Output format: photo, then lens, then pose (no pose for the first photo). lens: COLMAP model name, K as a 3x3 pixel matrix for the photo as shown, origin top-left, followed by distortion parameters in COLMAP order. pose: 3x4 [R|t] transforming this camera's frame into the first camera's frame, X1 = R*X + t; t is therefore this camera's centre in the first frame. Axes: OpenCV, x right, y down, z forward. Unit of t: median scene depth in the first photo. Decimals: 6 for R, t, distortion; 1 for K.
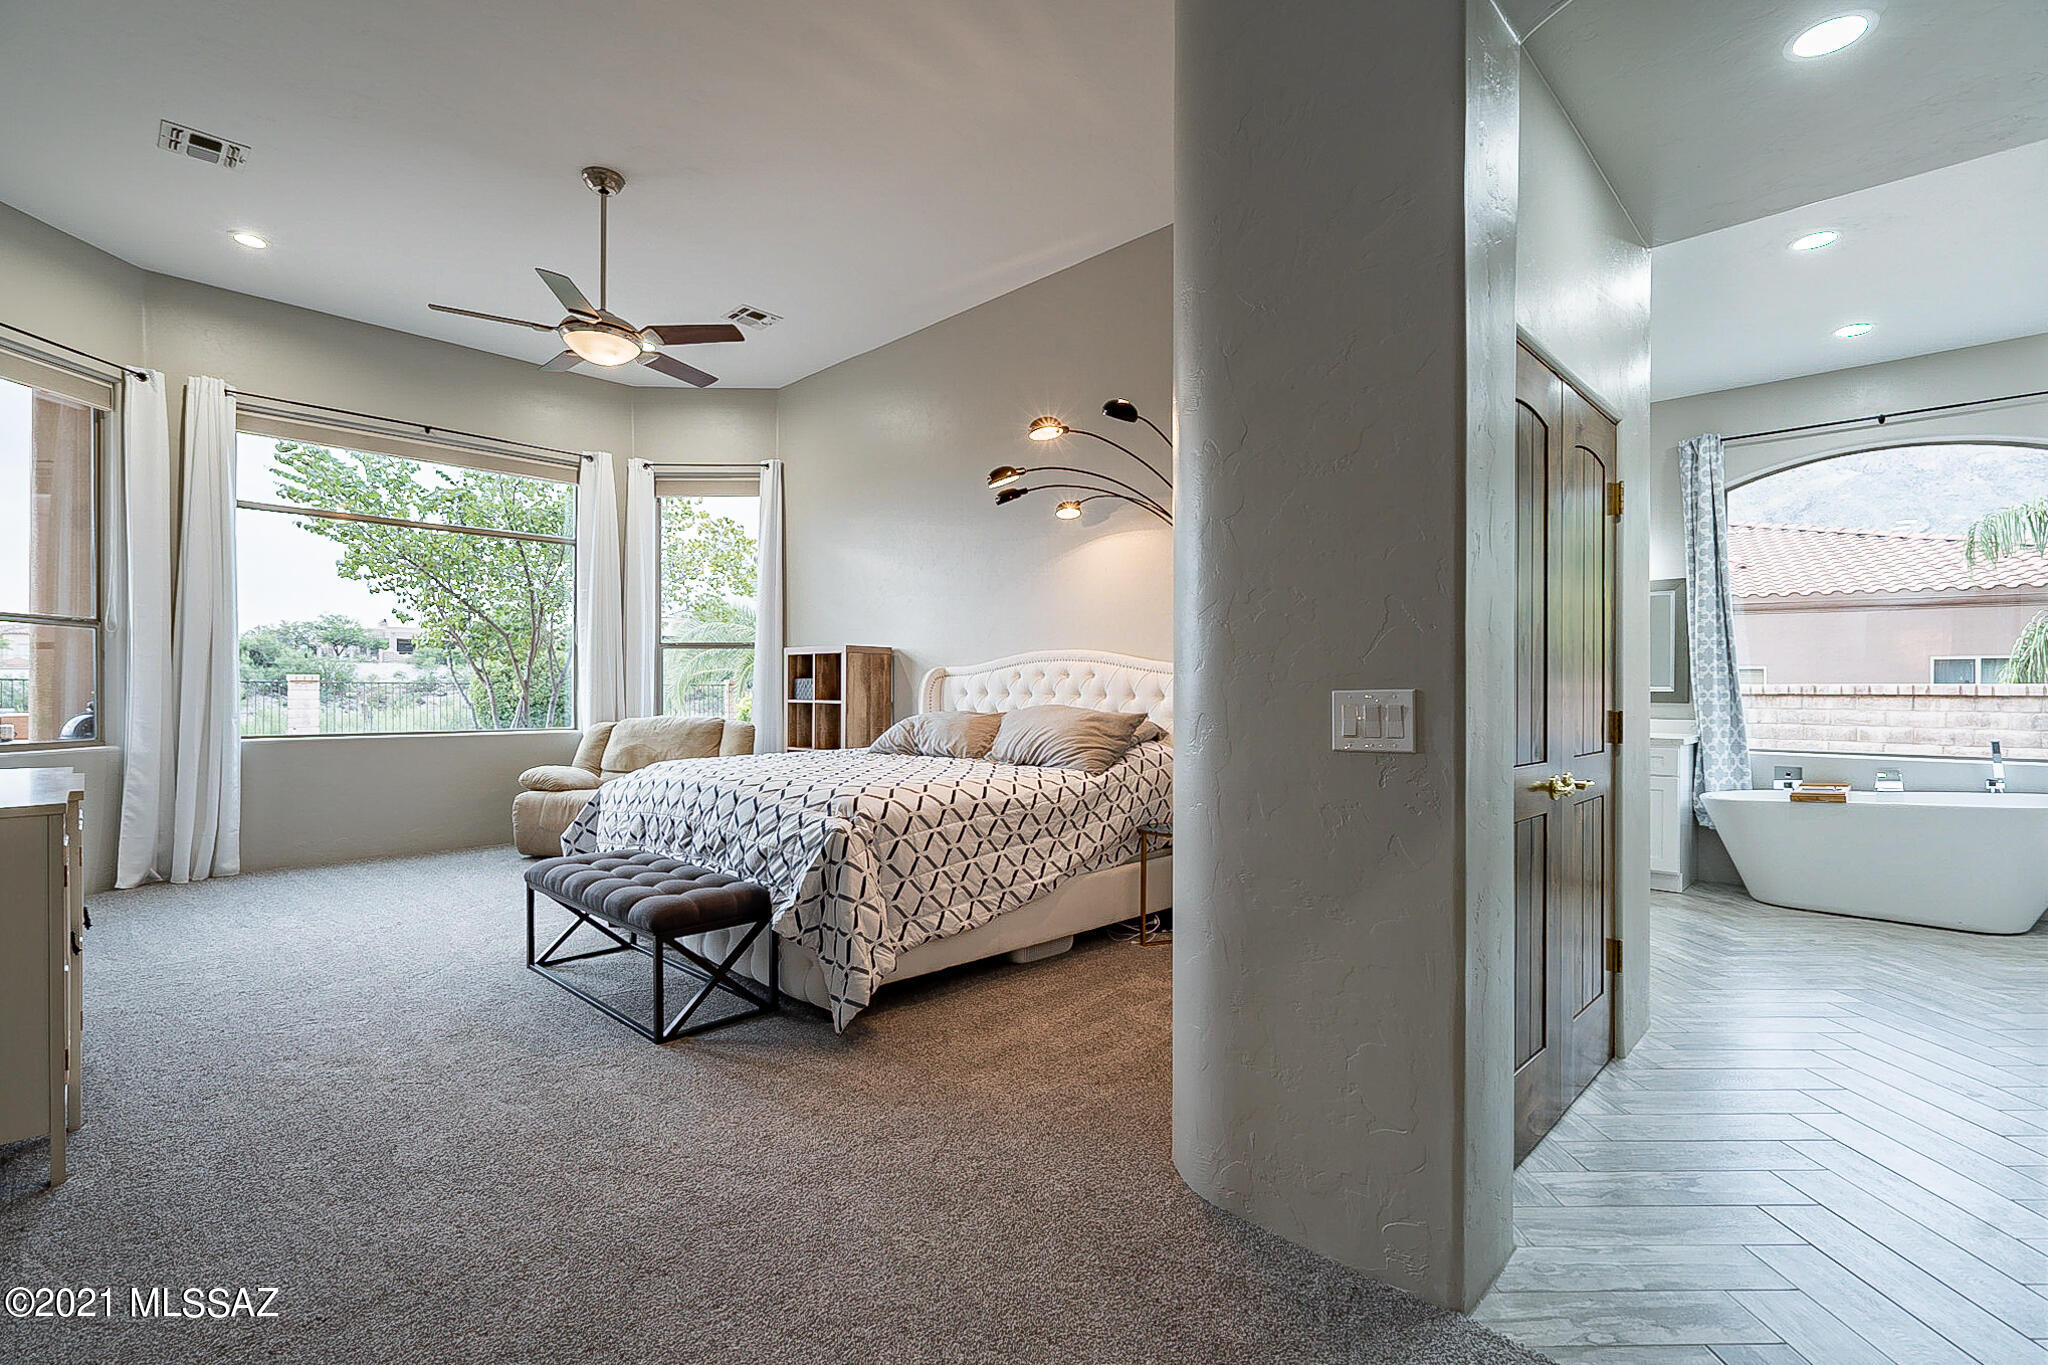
lens RADIAL K [[934.3, 0, 1024.8], [0, 934.3, 692.5], [0, 0, 1]] dist [0.003741, 0.000765]
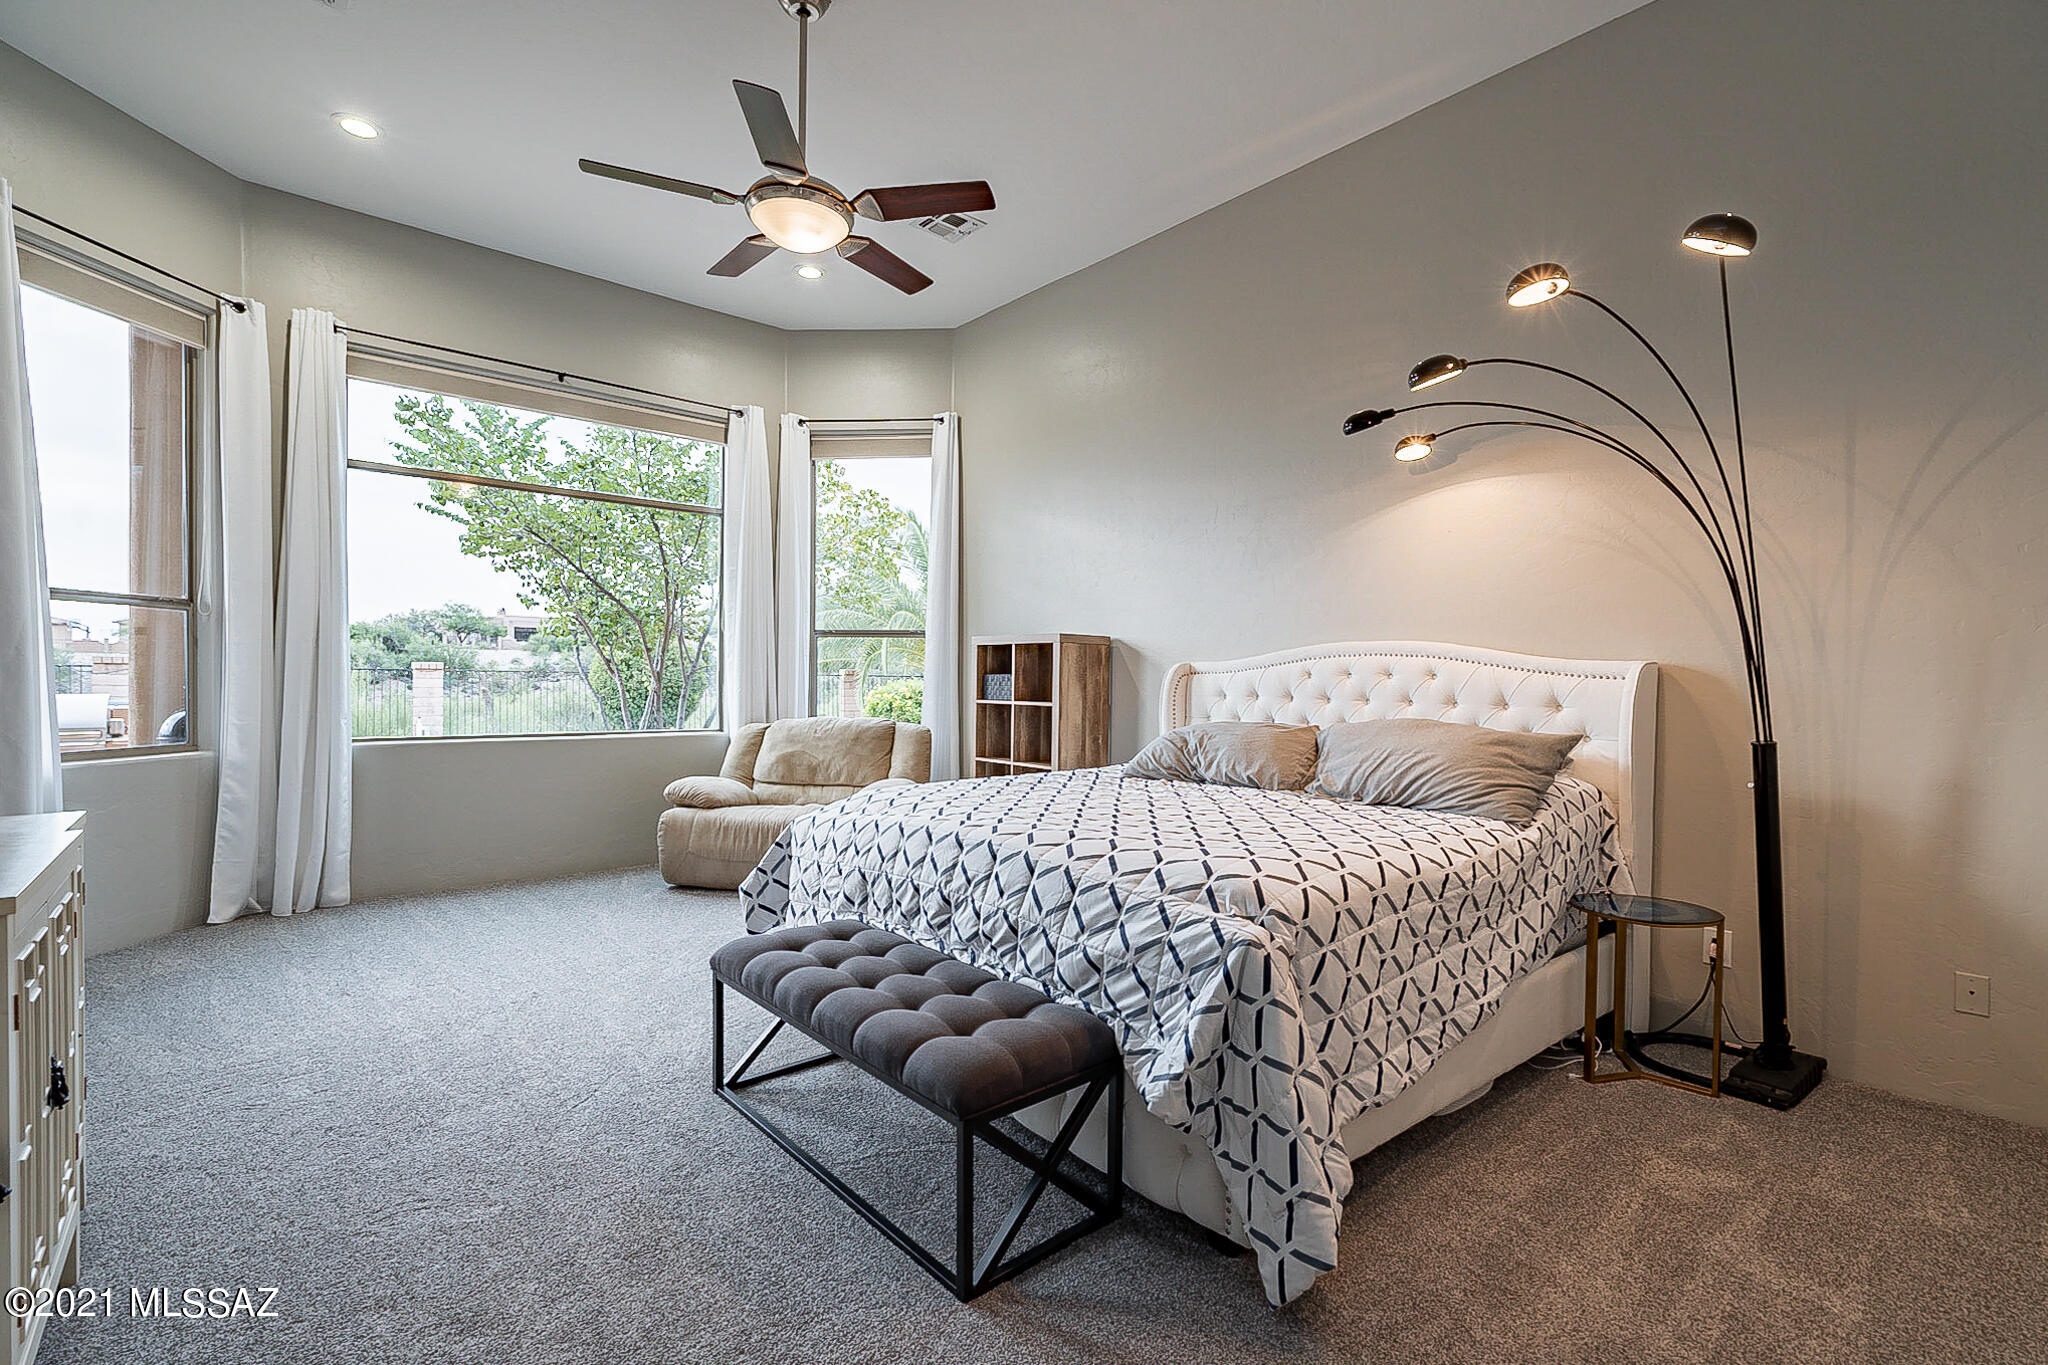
lens RADIAL K [[931.5, 0, 1031.9], [0, 931.5, 691.5], [0, 0, 1]] dist [-0.000861, 0.000725]
pose [[0.996516, 0.008523, -0.082961, -0.192711], [-0.007672, 0.999915, 0.010564, -0.012025], [0.083044, -0.009890, 0.996497, 0.264231]]
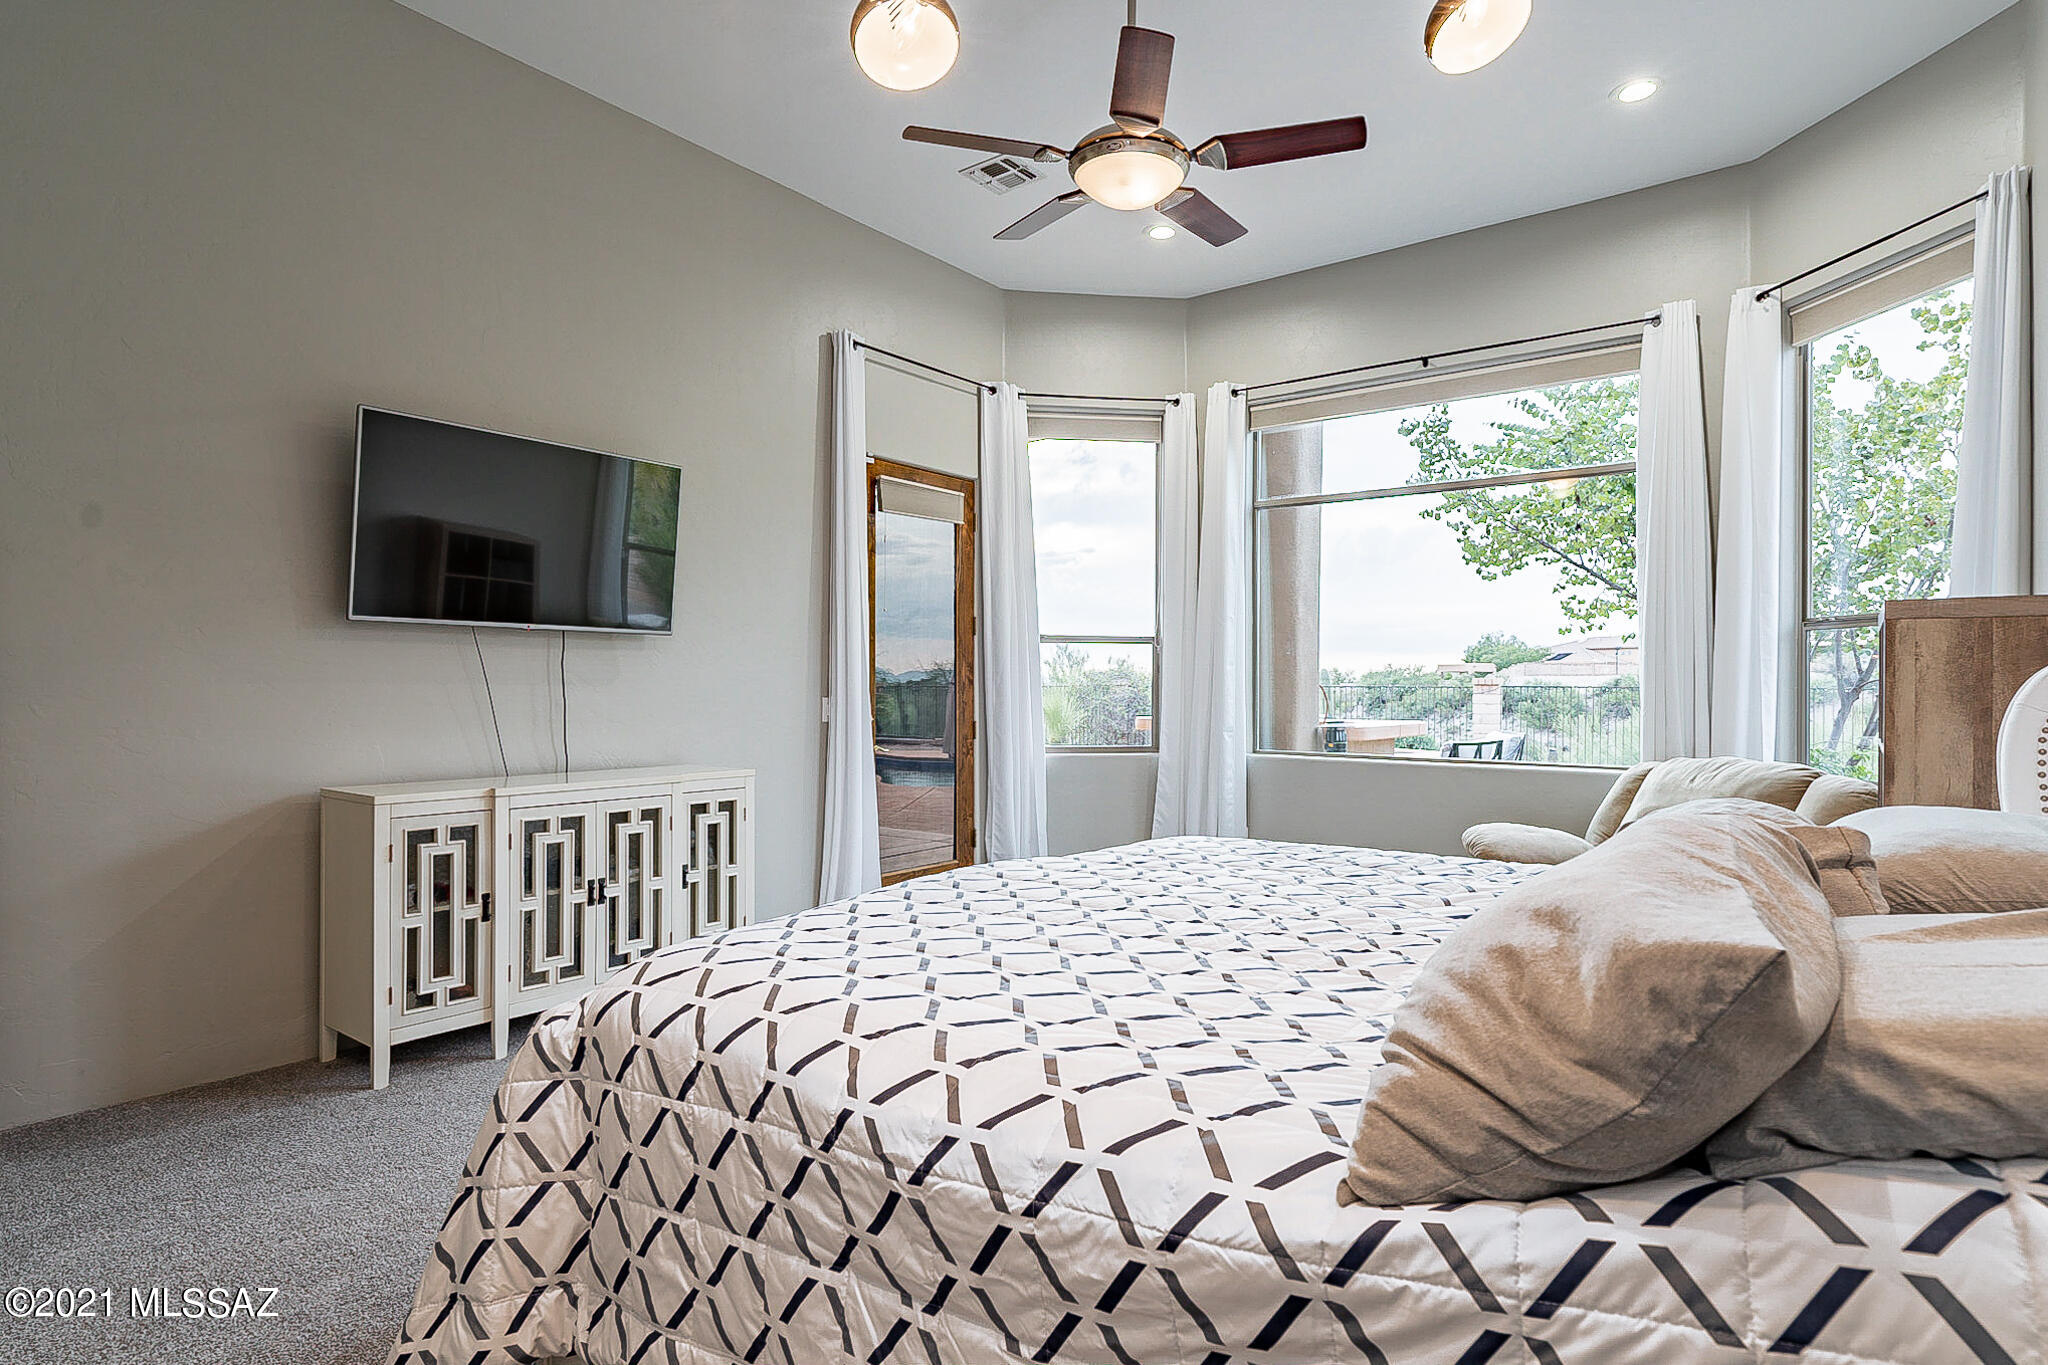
lens RADIAL K [[1059.2, 0, 1024.0], [0, 1059.2, 682.5], [0, 0, 1]] dist [0.000160, 0.000015]
pose [[0.113359, -0.004244, -0.993545, 0.245382], [-0.008887, 0.999947, -0.005285, -0.017126], [0.993514, 0.009429, 0.113316, 0.792171]]
